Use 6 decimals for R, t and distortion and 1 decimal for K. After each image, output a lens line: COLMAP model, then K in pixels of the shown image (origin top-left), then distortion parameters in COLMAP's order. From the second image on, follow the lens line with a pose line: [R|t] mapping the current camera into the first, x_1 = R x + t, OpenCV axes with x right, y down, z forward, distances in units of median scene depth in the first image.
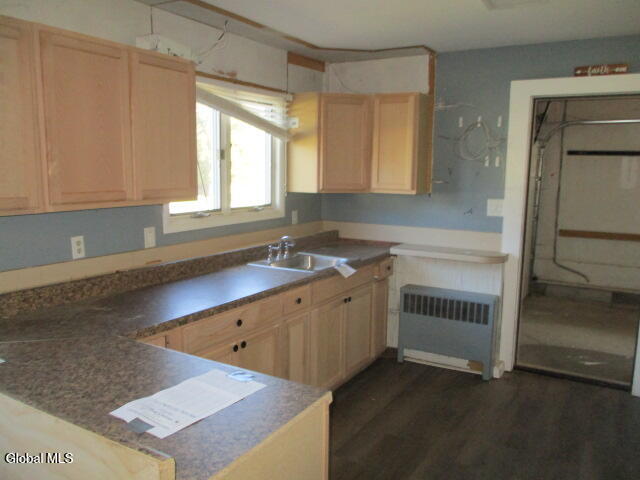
lens RADIAL K [[538.0, 0, 320.0], [0, 538.0, 240.0], [0, 0, 1]] dist [-0.027067, -0.009424]
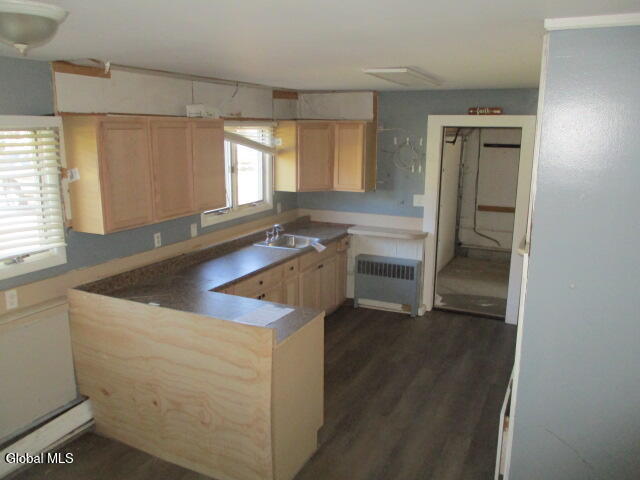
lens RADIAL K [[538.0, 0, 320.0], [0, 538.0, 240.0], [0, 0, 1]] dist [-0.027067, -0.009424]
pose [[0.996229, -0.024782, 0.083148, -0.065996], [0.018976, 0.997373, 0.069905, -0.060855], [-0.084662, -0.068063, 0.994082, -0.441328]]
